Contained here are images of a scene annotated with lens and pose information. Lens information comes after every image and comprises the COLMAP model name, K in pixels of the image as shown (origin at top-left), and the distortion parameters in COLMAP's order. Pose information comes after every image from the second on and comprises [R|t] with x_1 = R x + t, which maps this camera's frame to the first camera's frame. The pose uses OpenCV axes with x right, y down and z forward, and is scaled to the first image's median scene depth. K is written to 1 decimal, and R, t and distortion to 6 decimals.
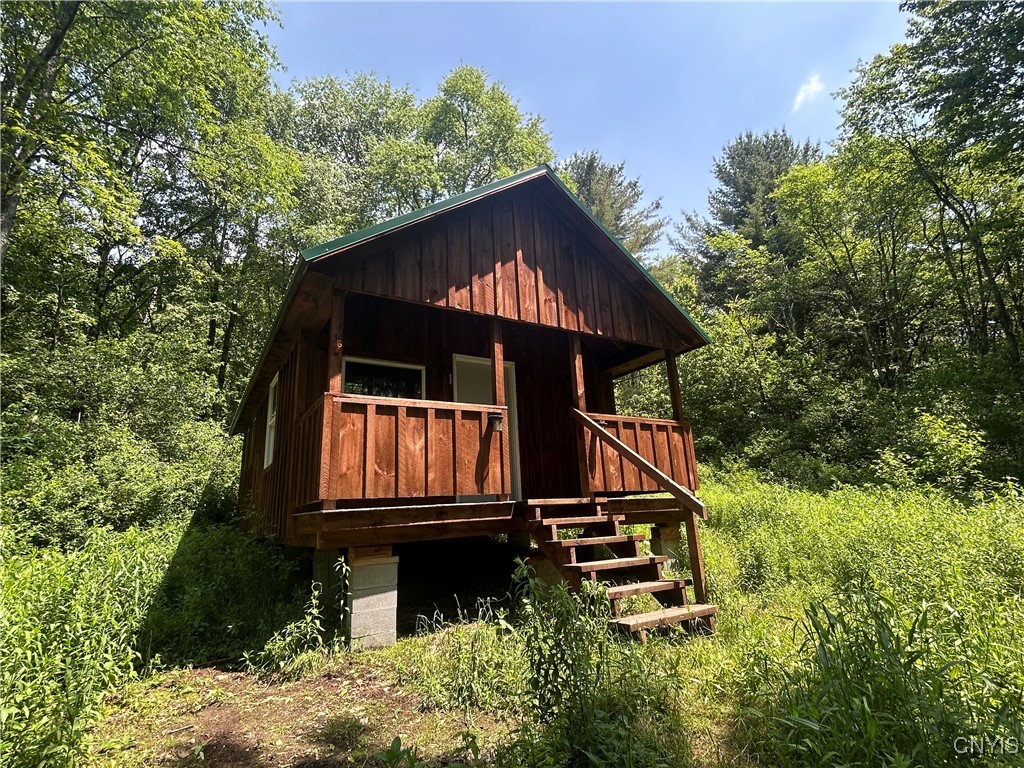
lens RADIAL K [[502.0, 0, 512.0], [0, 502.0, 384.0], [0, 0, 1]] dist [-0.003029, -0.000403]
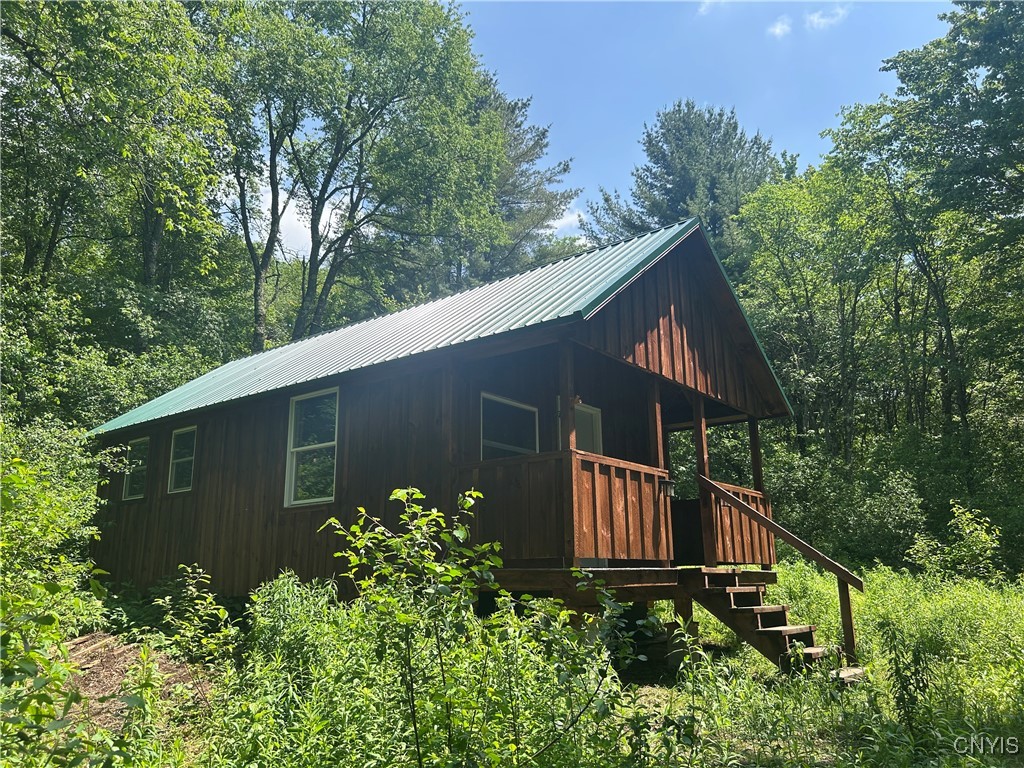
lens RADIAL K [[780.7, 0, 512.0], [0, 780.7, 384.0], [0, 0, 1]] dist [0.063271, -0.000973]
pose [[0.932487, 0.126203, 0.338438, -0.728917], [-0.125341, 0.991811, -0.024498, -0.041002], [-0.338758, -0.019576, 0.940670, -0.291235]]
